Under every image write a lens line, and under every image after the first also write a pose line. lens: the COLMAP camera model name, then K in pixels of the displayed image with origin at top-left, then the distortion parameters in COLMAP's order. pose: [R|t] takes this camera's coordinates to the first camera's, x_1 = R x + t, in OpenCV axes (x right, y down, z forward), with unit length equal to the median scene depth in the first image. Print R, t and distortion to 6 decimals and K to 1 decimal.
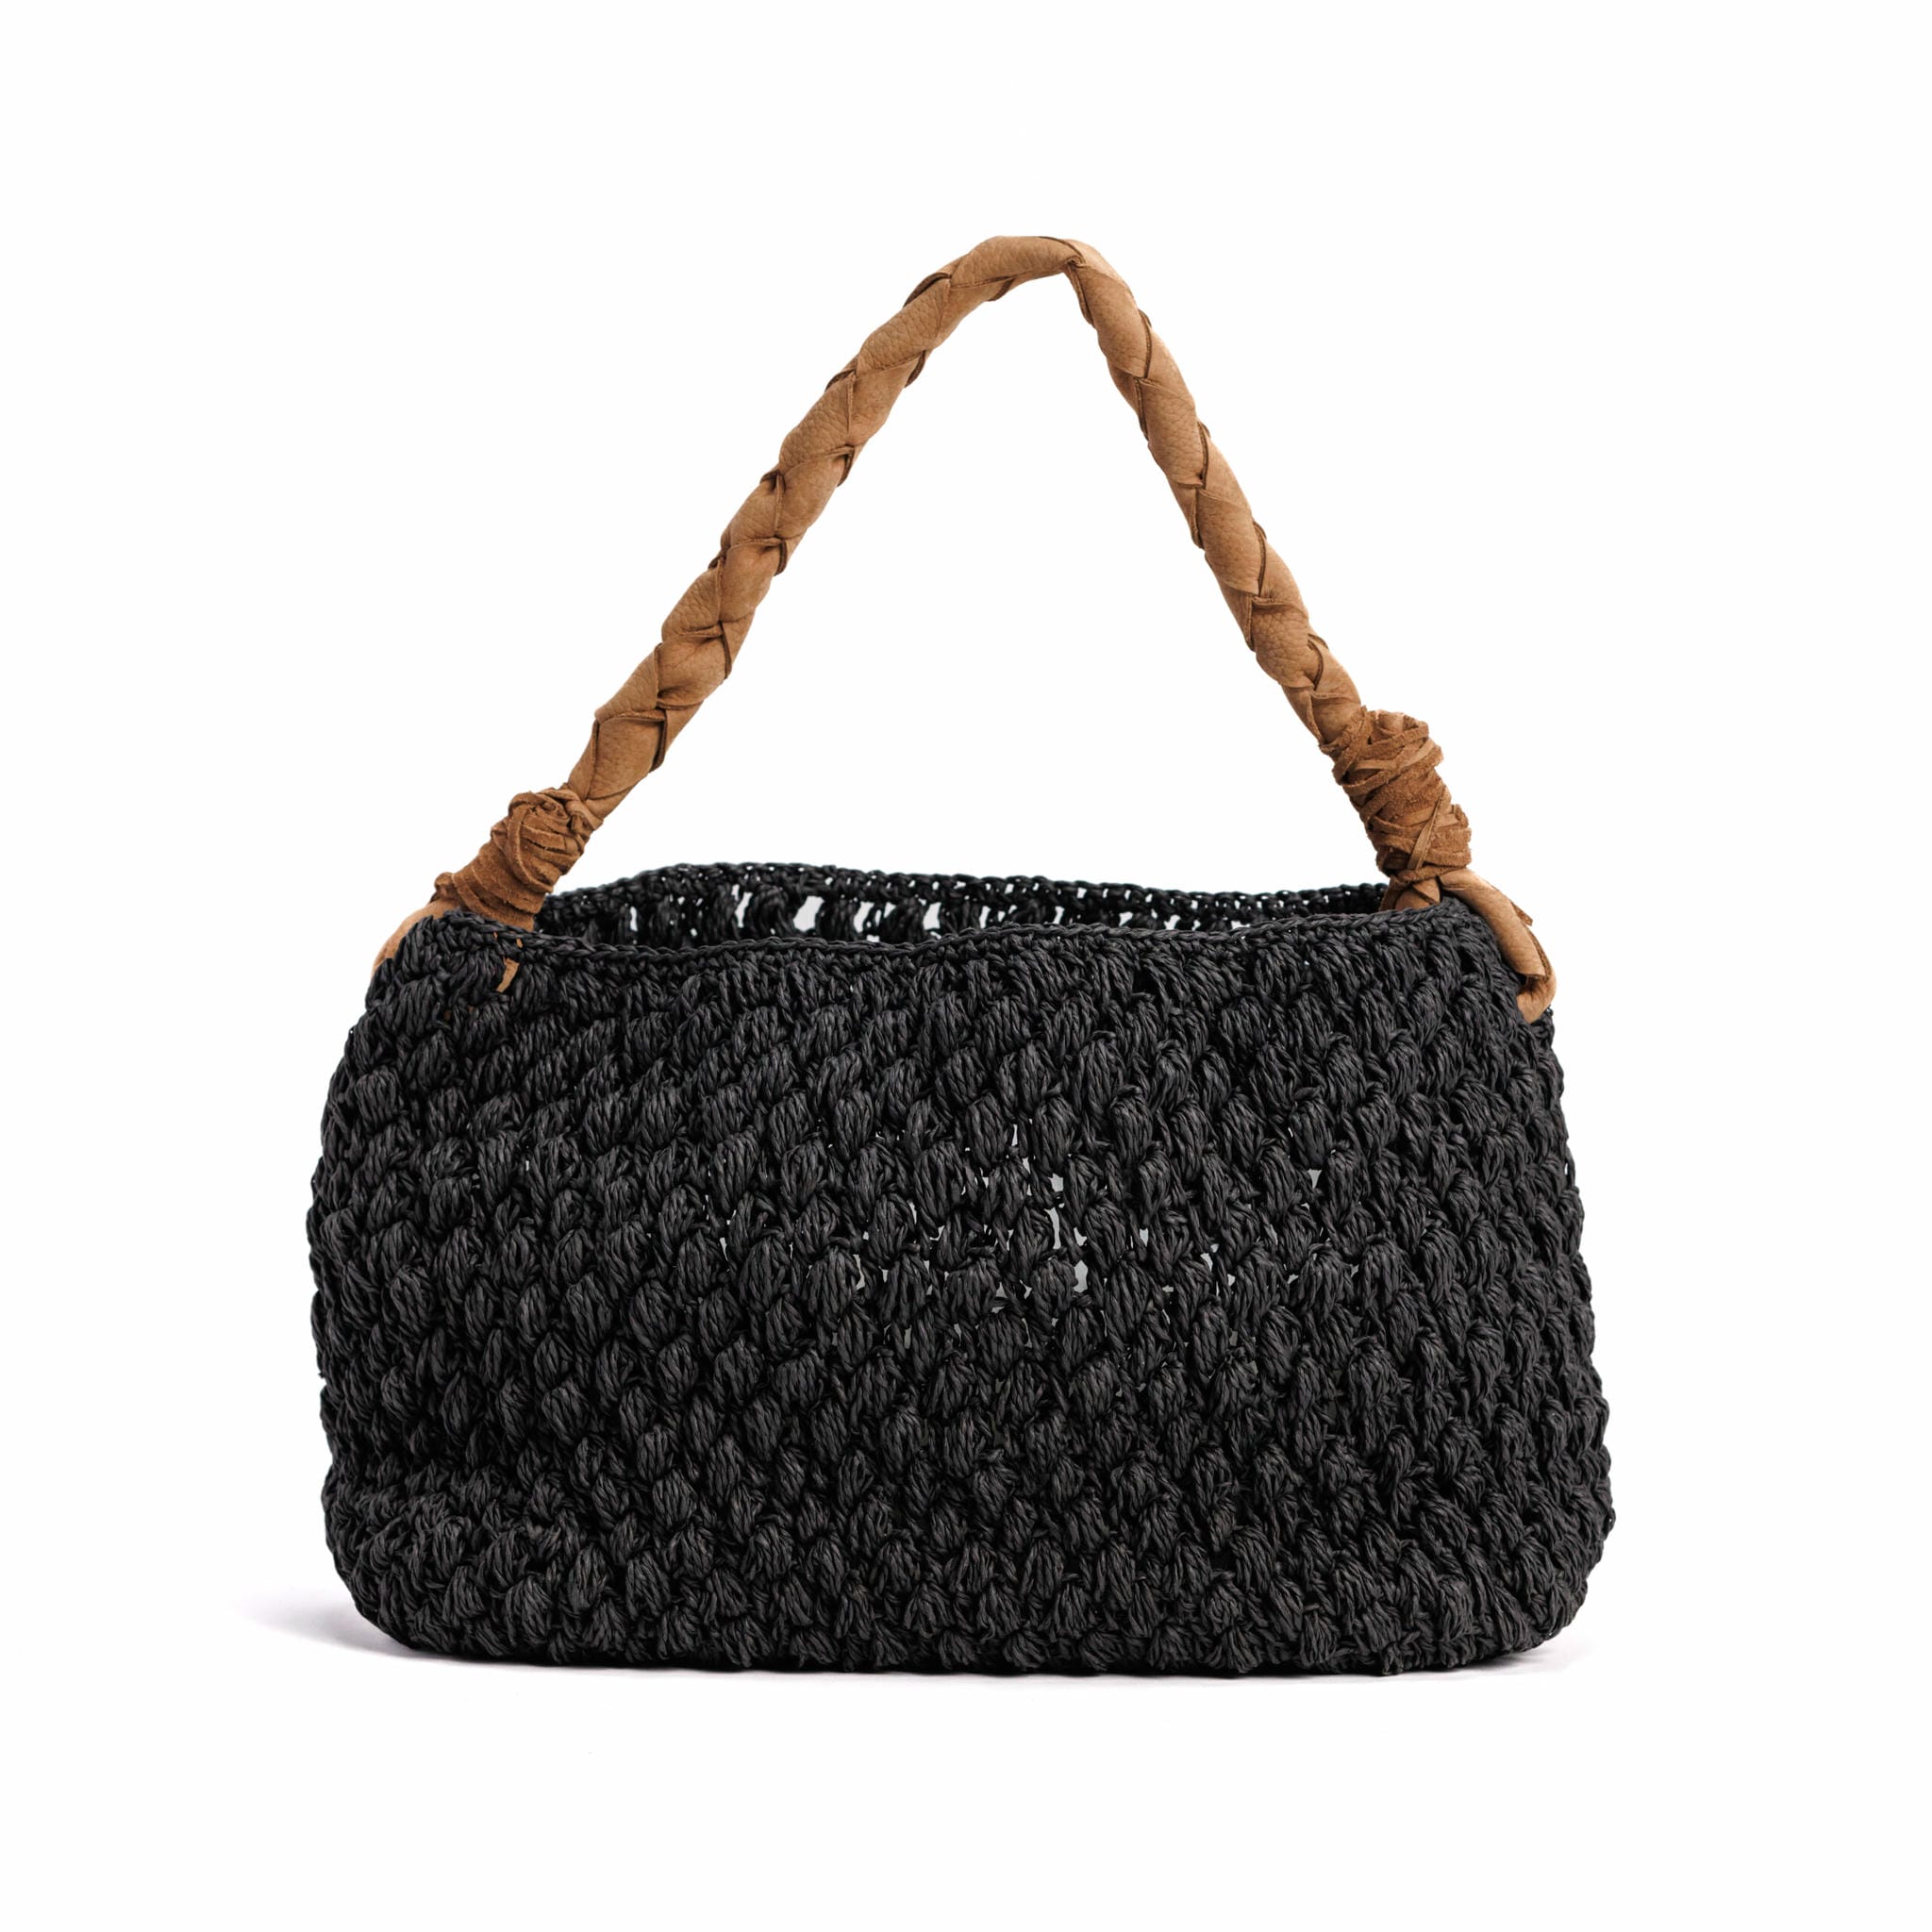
lens RADIAL K [[8523.0, 0, 966.2], [0, 8523.0, 966.5], [0, 0, 1]] dist [-0.206729, -1.879478]
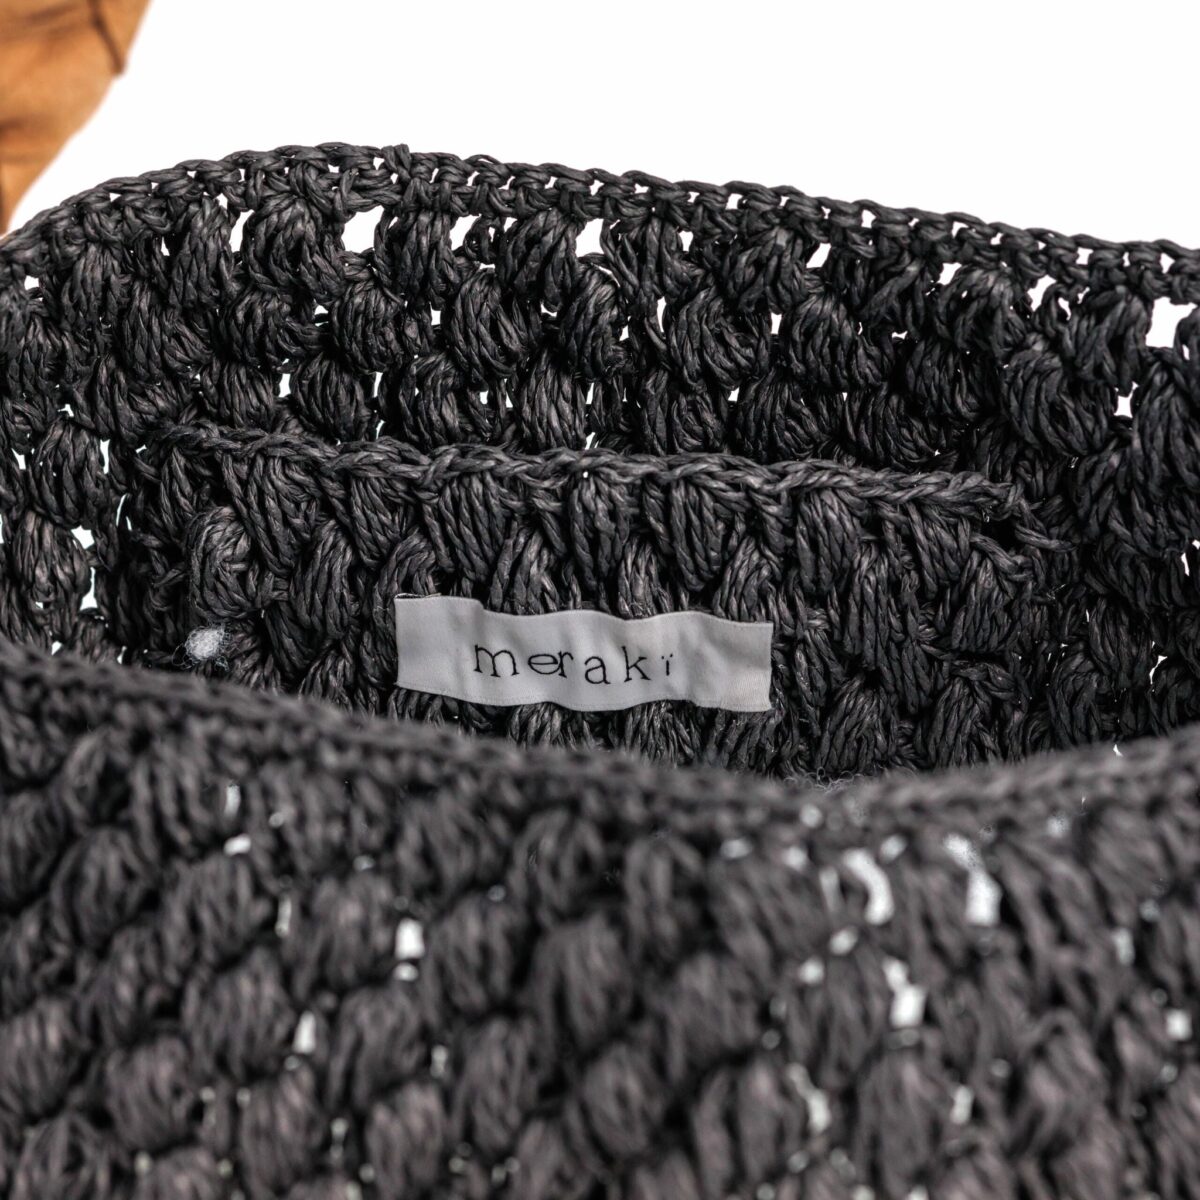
lens RADIAL K [[4897.7, 0, 599.1], [0, 4897.7, 692.0], [0, 0, 1]] dist [0.040401, 0.023048]
pose [[0.998266, -0.018886, -0.055757, 0.014102], [0.044565, 0.861290, 0.506156, -0.146391], [0.038464, -0.507763, 0.860638, 0.761817]]
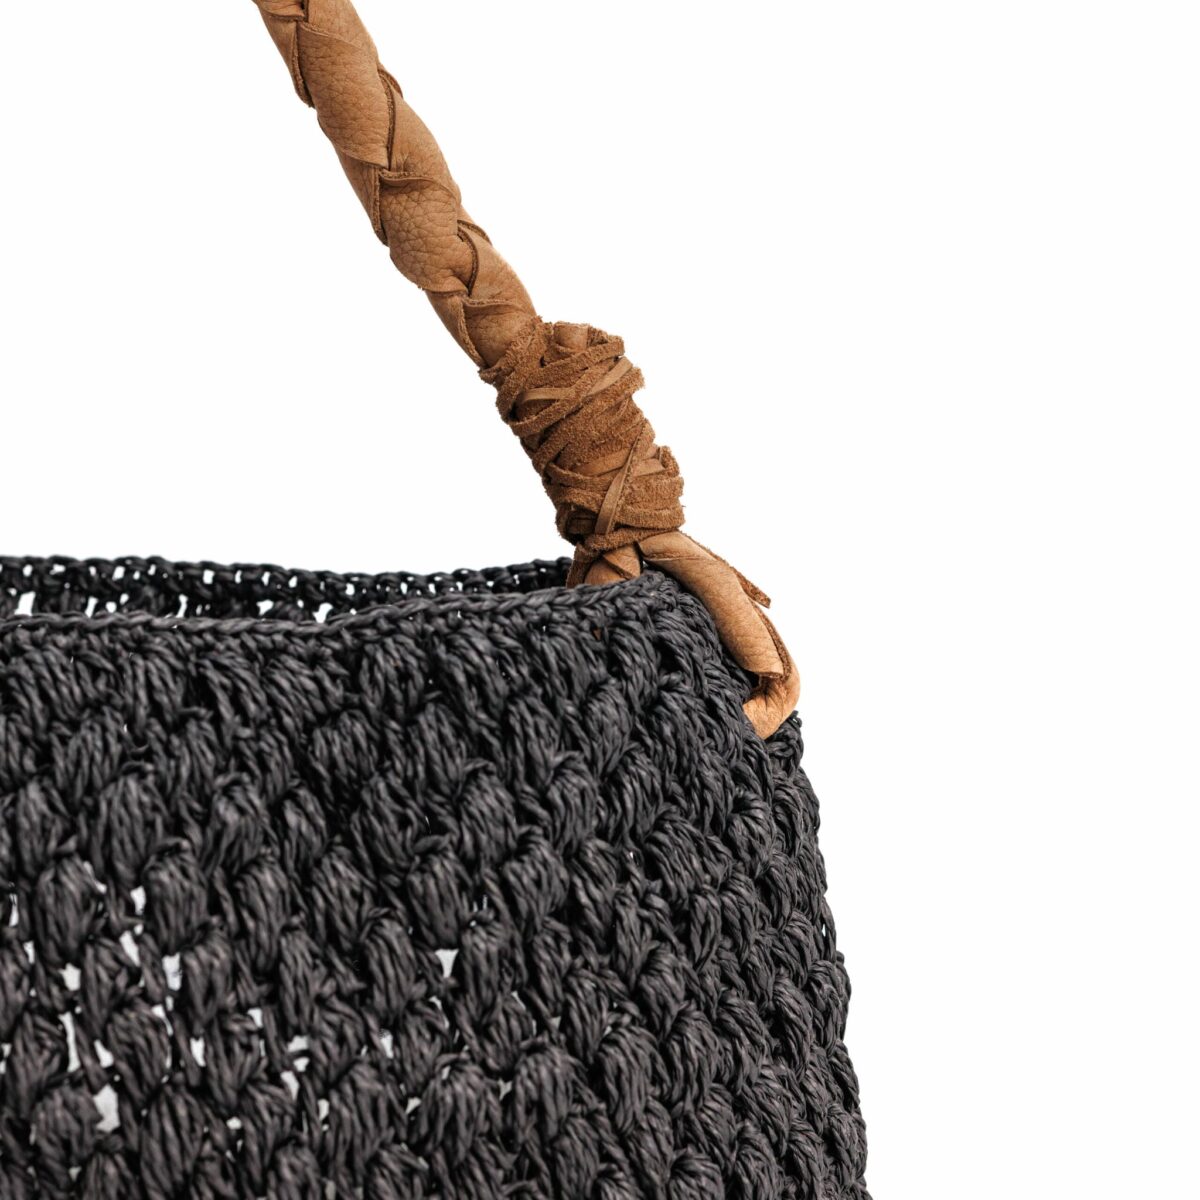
lens RADIAL K [[4897.7, 0, 599.1], [0, 4897.7, 692.0], [0, 0, 1]] dist [0.040401, 0.023048]
pose [[0.999382, -0.015603, -0.031494, 0.066670], [0.015755, 0.999865, 0.004598, 0.000425], [0.031418, -0.005092, 0.999493, 0.584353]]
